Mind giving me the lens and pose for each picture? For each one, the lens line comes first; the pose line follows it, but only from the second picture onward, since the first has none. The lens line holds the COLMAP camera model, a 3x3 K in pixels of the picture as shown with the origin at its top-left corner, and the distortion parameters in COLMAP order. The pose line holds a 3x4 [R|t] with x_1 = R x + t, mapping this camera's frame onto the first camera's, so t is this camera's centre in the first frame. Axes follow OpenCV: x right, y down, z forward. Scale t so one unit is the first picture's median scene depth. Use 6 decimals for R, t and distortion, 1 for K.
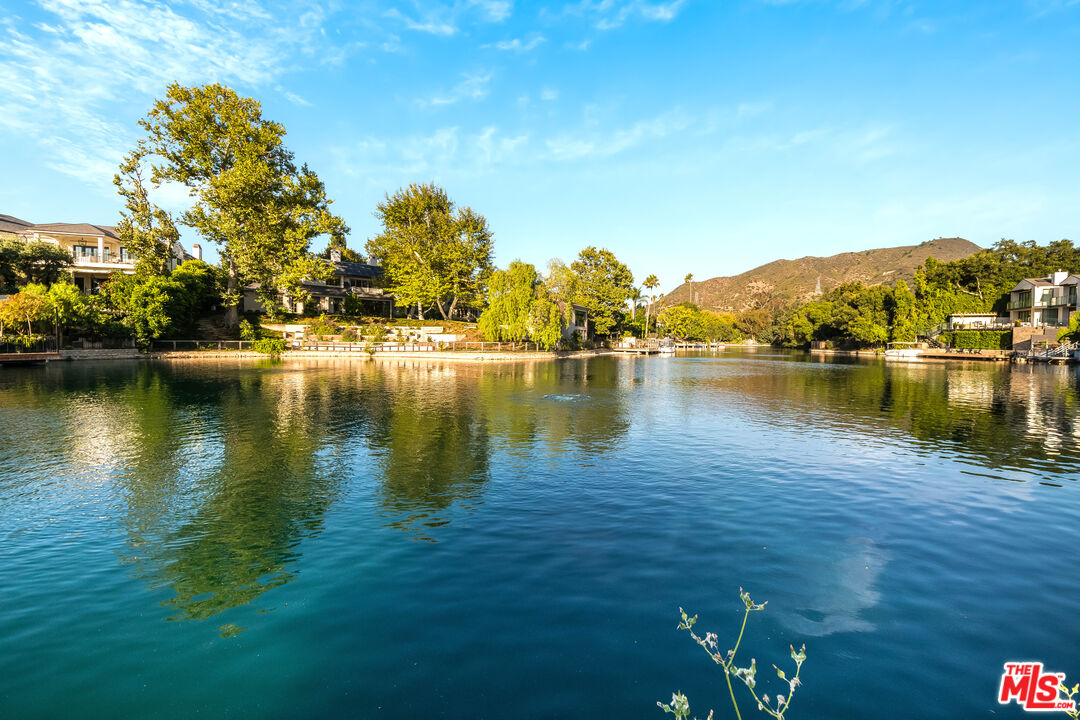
lens RADIAL K [[436.5, 0, 545.4], [0, 436.5, 350.9], [0, 0, 1]] dist [-0.014676, -0.000292]
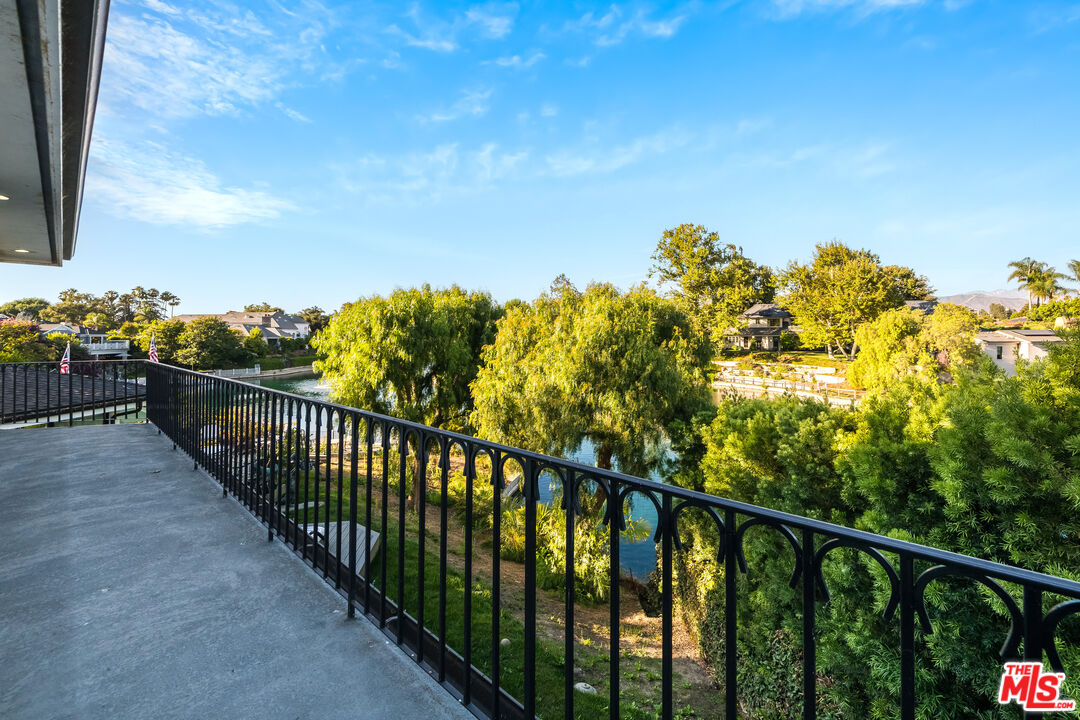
lens RADIAL K [[434.0, 0, 543.8], [0, 434.0, 342.3], [0, 0, 1]] dist [-0.002042, -0.000227]
pose [[0.400985, 0.002932, -0.916080, 0.515401], [-0.014022, 0.999897, -0.002937, -0.112335], [0.915977, 0.014023, 0.400985, -0.170412]]
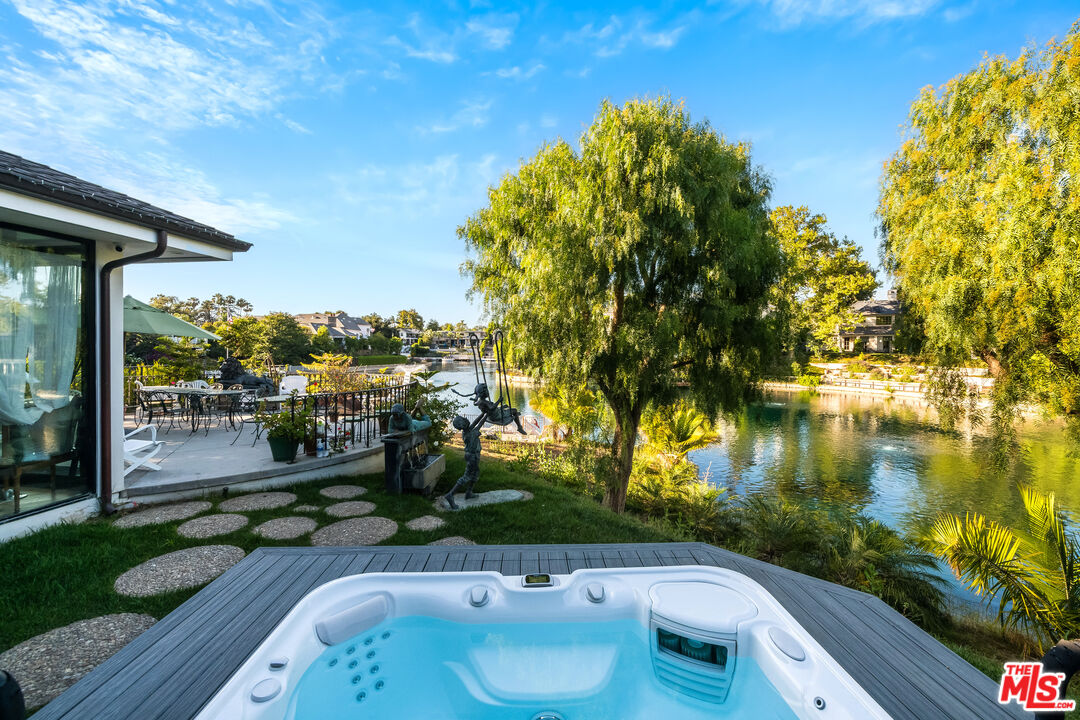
lens RADIAL K [[425.8, 0, 539.5], [0, 425.8, 357.1], [0, 0, 1]] dist [0.000566, -0.000034]
pose [[0.301686, 0.011280, -0.953340, 0.360427], [-0.025342, 0.999672, 0.003809, -0.061595], [0.953070, 0.023010, 0.301873, -0.215235]]
